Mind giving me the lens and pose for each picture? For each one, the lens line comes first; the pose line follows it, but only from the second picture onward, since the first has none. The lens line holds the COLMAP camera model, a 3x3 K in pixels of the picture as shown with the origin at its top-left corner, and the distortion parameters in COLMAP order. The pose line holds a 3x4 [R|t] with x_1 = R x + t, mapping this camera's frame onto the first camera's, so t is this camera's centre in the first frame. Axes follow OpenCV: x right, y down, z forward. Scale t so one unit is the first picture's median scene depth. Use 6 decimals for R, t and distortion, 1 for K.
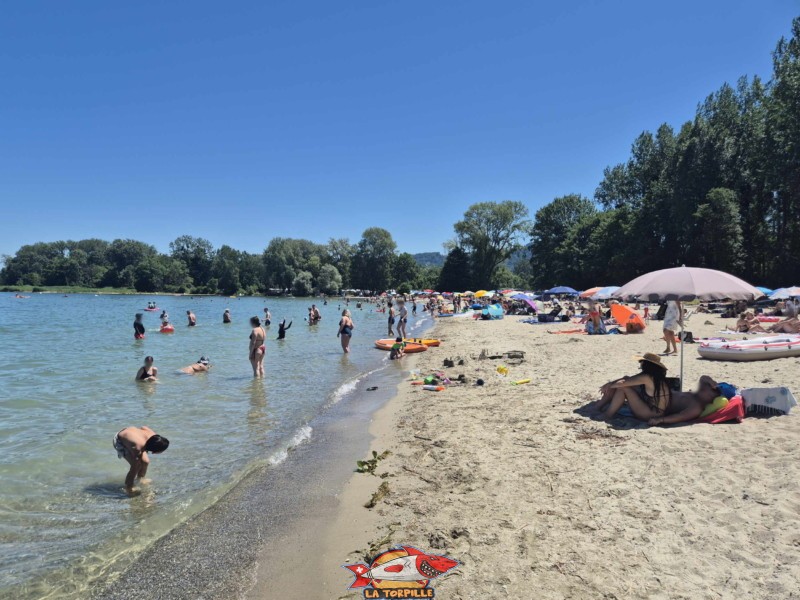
lens RADIAL K [[573.1, 0, 395.8], [0, 573.1, 322.4], [0, 0, 1]] dist [0.041211, -0.001956]
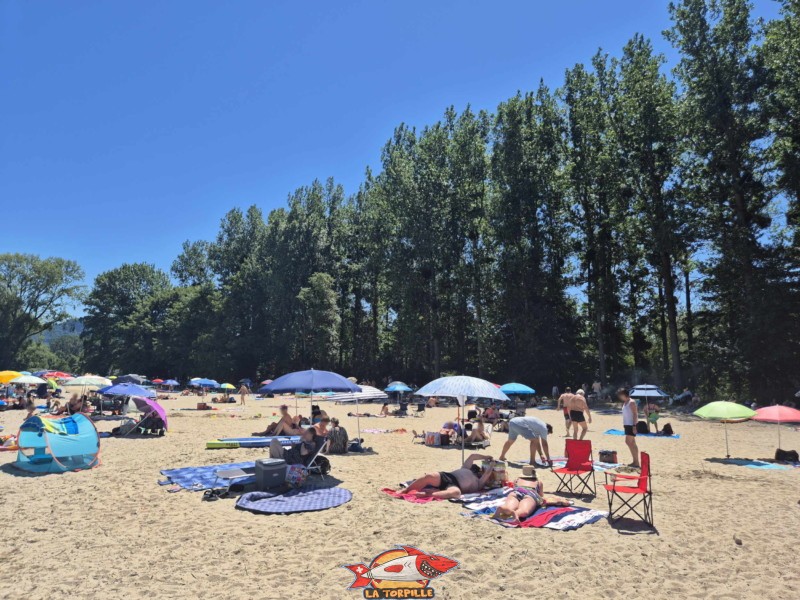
lens RADIAL K [[531.2, 0, 400.4], [0, 531.2, 286.9], [0, 0, 1]] dist [0.004957, 0.001654]
pose [[0.700008, 0.146051, 0.699041, 0.020704], [0.010428, 0.976669, -0.214499, -0.010820], [-0.714059, 0.157441, 0.682153, 0.185503]]
